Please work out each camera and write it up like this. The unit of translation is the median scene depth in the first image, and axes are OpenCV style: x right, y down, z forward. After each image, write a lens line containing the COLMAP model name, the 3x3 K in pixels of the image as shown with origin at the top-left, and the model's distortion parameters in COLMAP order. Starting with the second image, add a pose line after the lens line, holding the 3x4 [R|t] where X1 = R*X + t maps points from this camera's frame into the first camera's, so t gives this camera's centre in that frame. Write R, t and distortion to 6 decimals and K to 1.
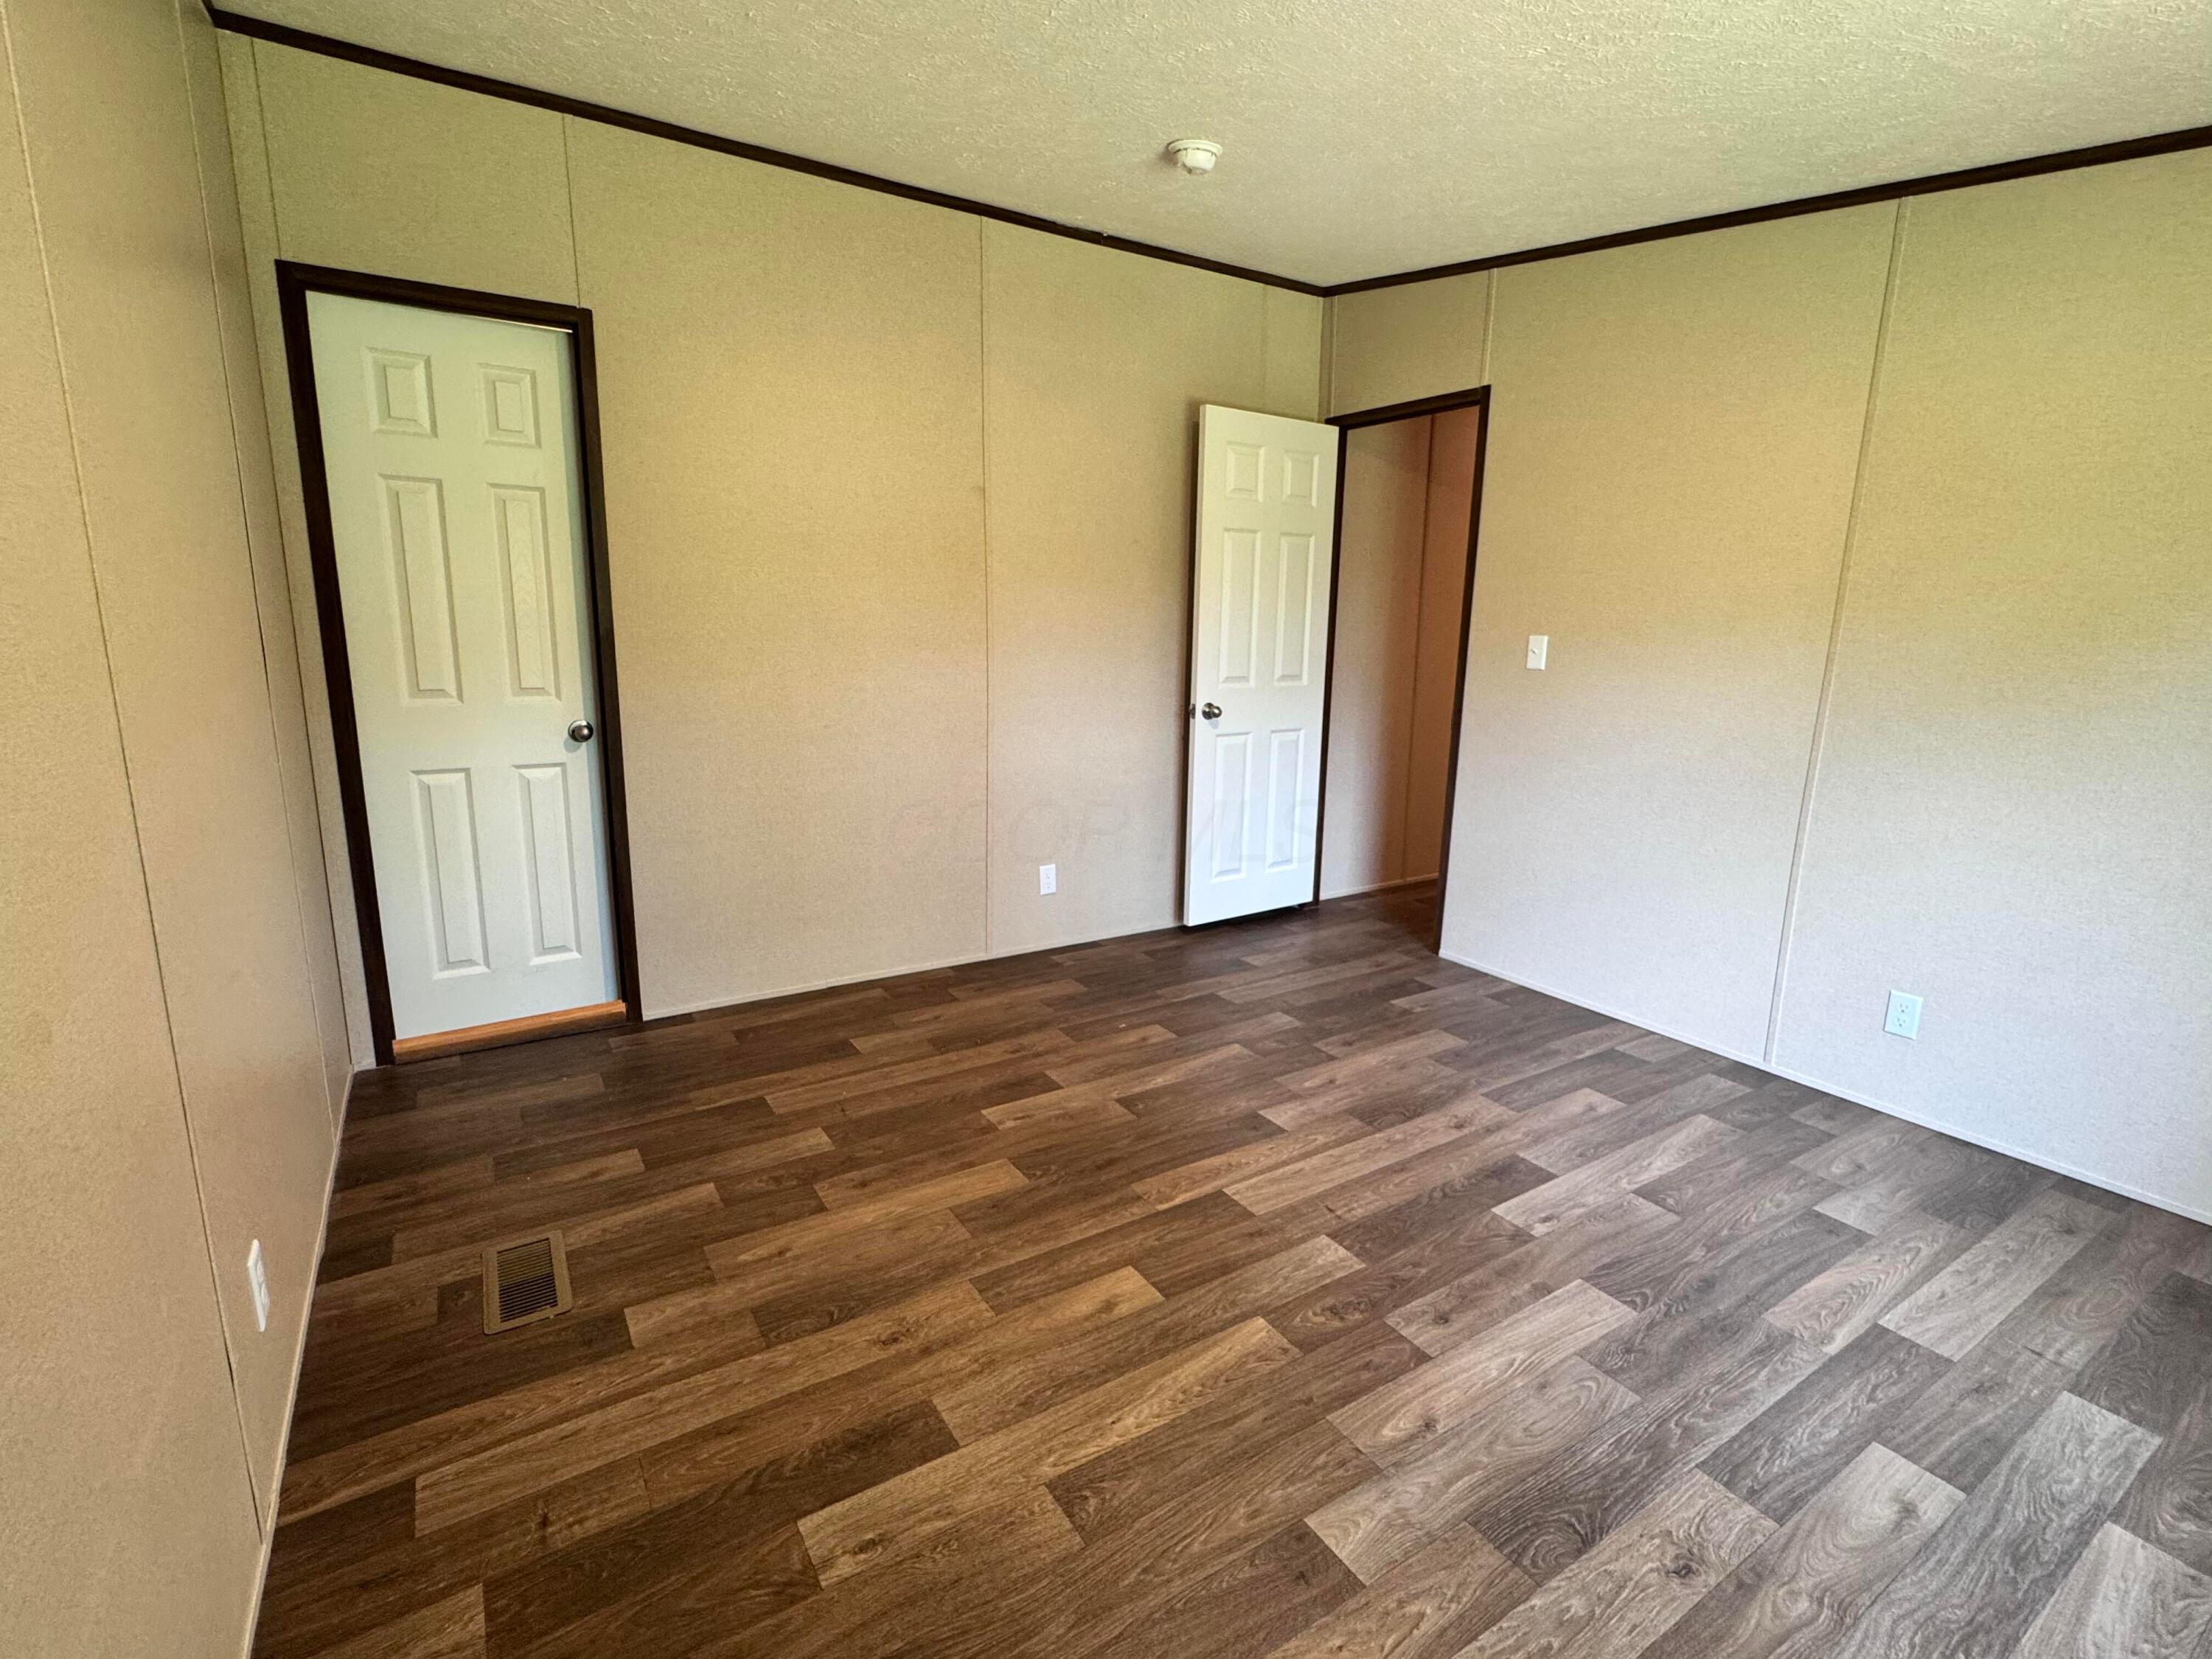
lens RADIAL K [[1033.2, 0, 1103.5], [0, 1033.2, 832.2], [0, 0, 1]] dist [-0.005825, 0.000495]
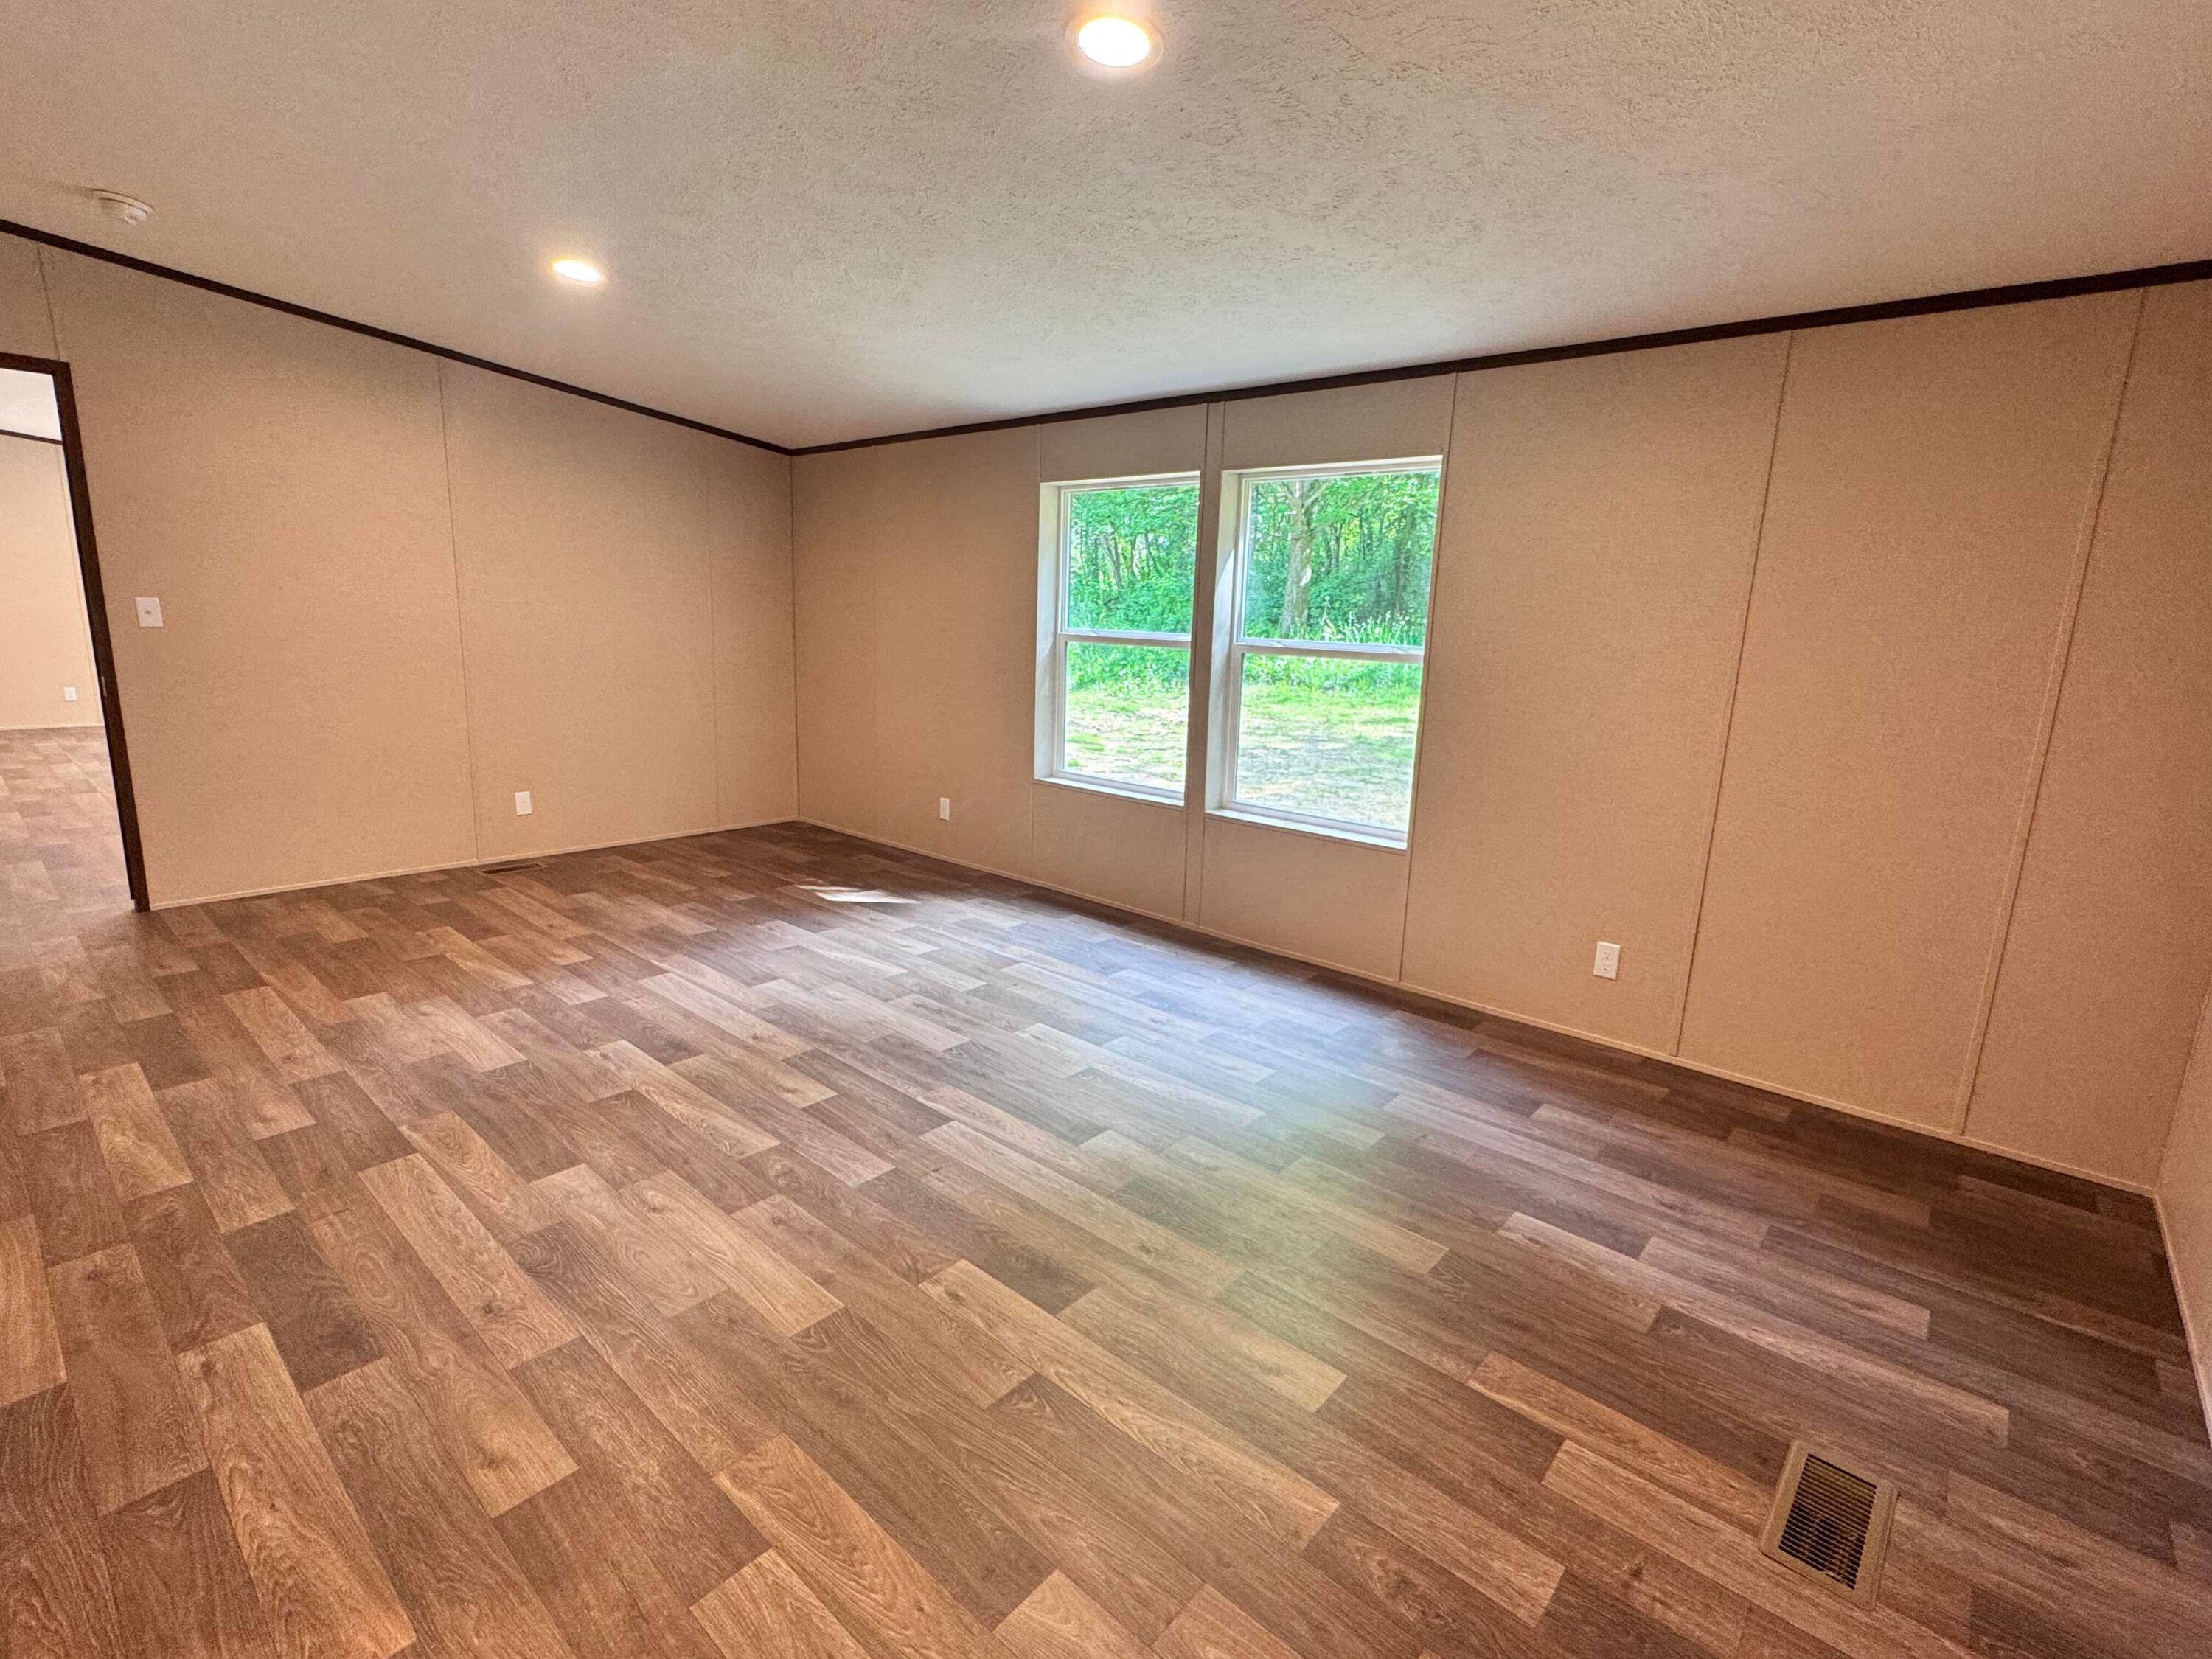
lens RADIAL K [[1033.2, 0, 1102.6], [0, 1033.2, 818.9], [0, 0, 1]] dist [-0.005825, 0.000495]
pose [[0.280786, 0.182796, -0.942202, 1.940613], [-0.233936, 0.965122, 0.117527, -0.243320], [0.930824, 0.187416, 0.313755, 1.206537]]
